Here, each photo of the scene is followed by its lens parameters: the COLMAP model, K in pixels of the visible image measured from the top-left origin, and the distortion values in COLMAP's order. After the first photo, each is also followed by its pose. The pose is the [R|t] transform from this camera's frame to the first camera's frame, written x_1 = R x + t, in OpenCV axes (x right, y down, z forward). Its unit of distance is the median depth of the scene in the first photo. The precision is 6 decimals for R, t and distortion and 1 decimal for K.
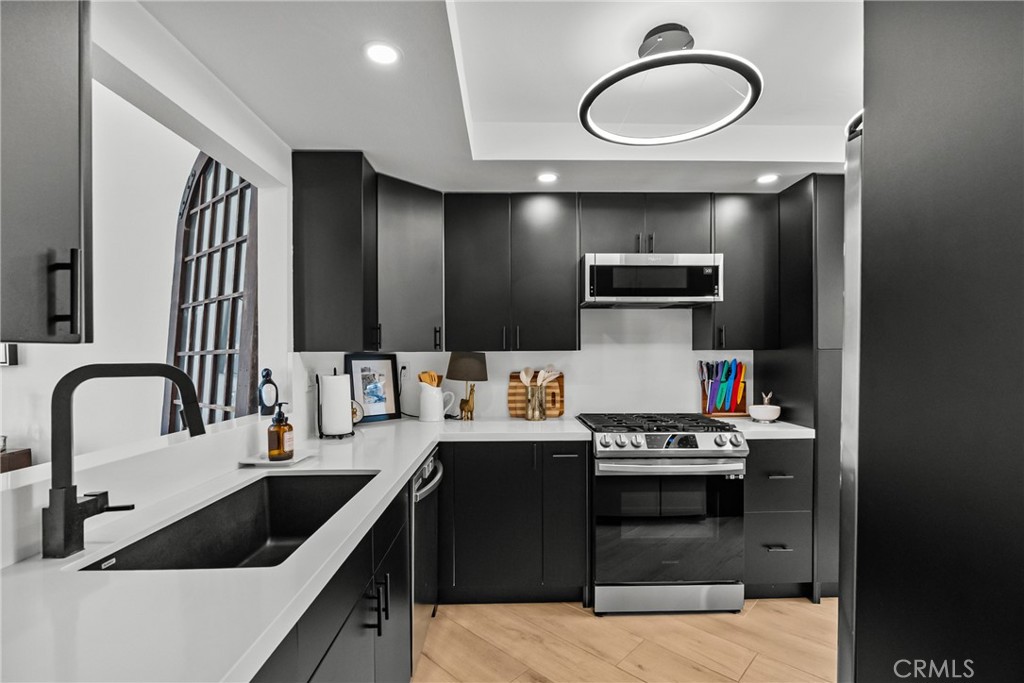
lens RADIAL K [[476.2, 0, 513.6], [0, 476.2, 368.0], [0, 0, 1]] dist [-0.000951, 0.000706]
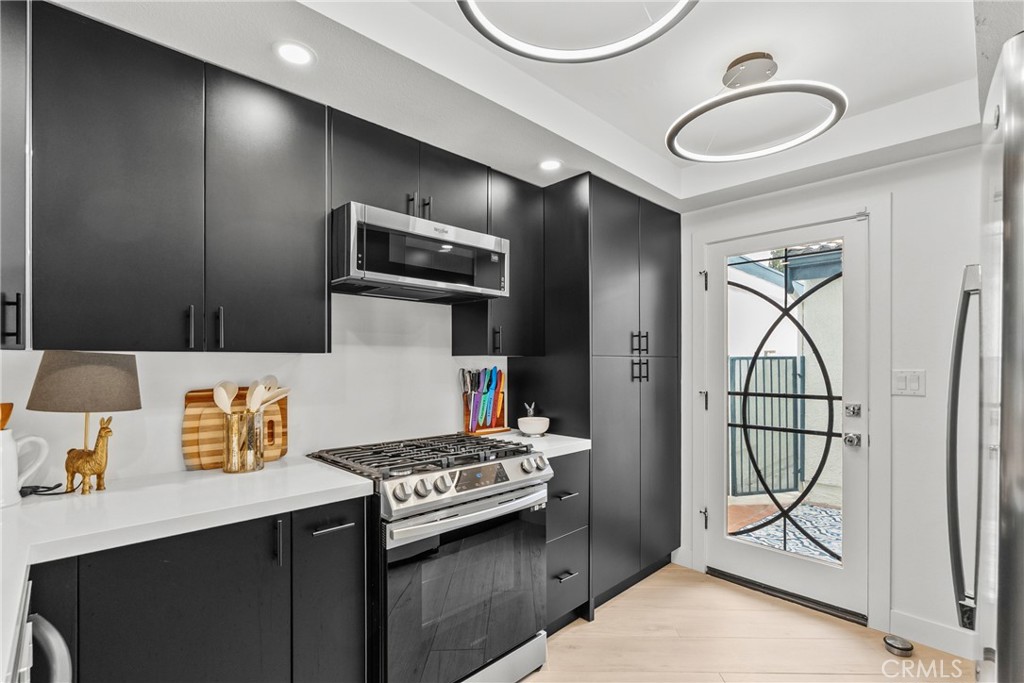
lens RADIAL K [[476.2, 0, 513.6], [0, 476.2, 368.0], [0, 0, 1]] dist [-0.000951, 0.000706]
pose [[0.731189, -0.002847, 0.682169, -0.111949], [0.016536, 0.999771, -0.013552, -0.003717], [-0.681975, 0.021189, 0.731069, 0.344380]]
